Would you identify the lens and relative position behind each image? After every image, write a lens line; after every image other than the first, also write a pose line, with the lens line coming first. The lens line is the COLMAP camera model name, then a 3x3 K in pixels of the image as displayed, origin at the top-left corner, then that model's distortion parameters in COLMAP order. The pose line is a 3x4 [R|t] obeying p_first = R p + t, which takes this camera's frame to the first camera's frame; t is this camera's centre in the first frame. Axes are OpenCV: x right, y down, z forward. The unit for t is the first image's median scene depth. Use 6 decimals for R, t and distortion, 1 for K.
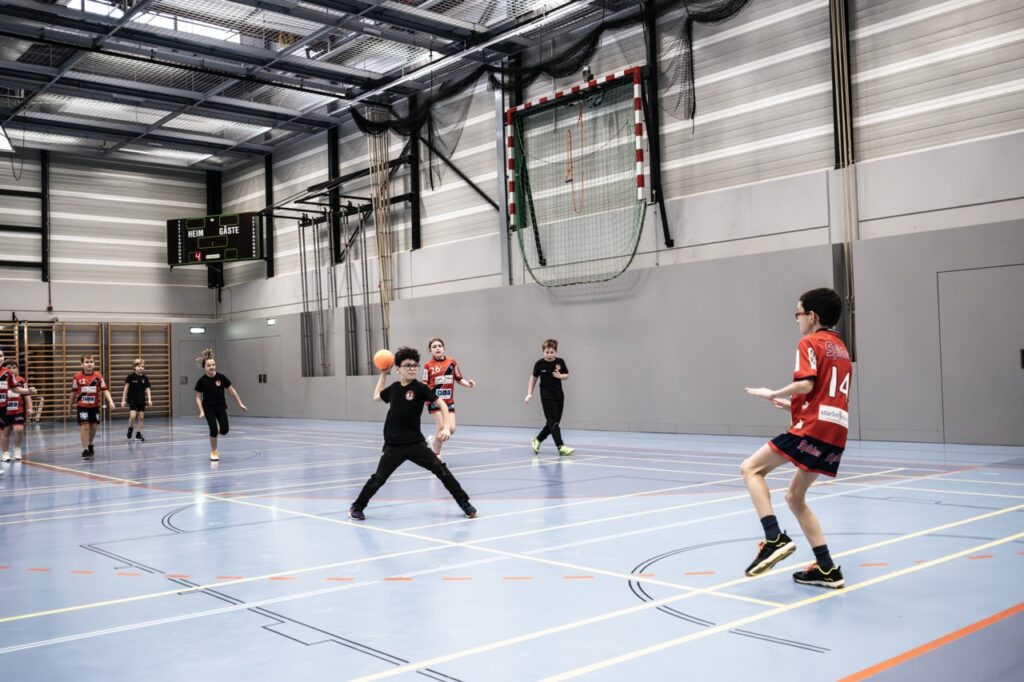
lens RADIAL K [[995.9, 0, 527.6], [0, 995.9, 343.1], [0, 0, 1]] dist [0.010145, 0.000000]
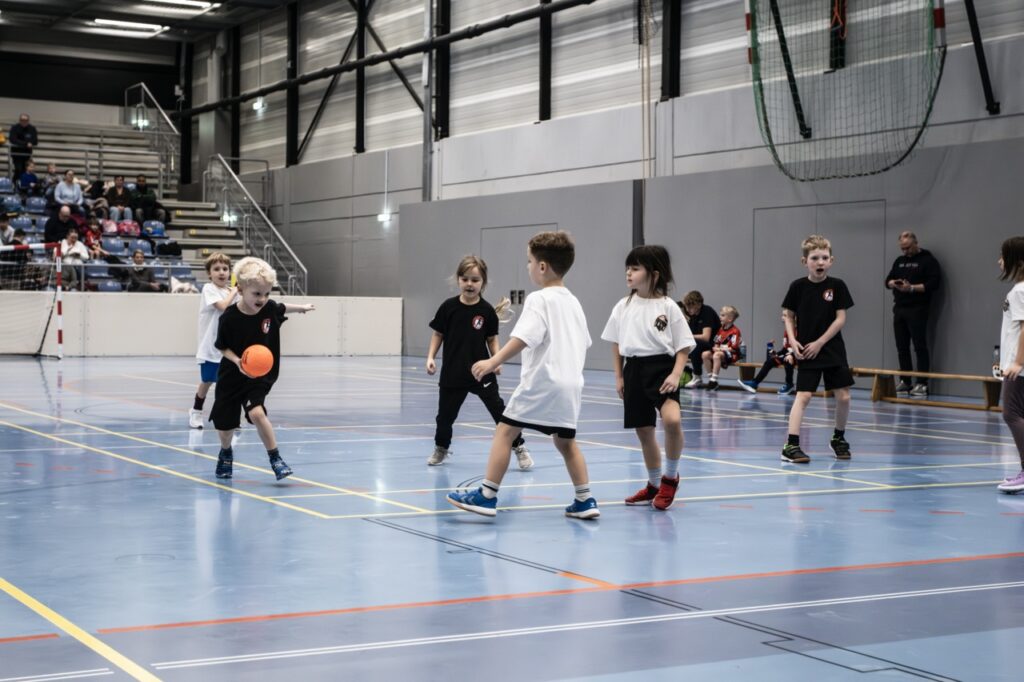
lens RADIAL K [[1655.8, 0, 517.3], [0, 1655.8, 340.4], [0, 0, 1]] dist [0.028183, 0.000000]
pose [[0.970662, 0.051075, -0.234960, 0.378049], [-0.036852, 0.997235, 0.064535, -0.026662], [0.237607, -0.053983, 0.969860, -0.418715]]
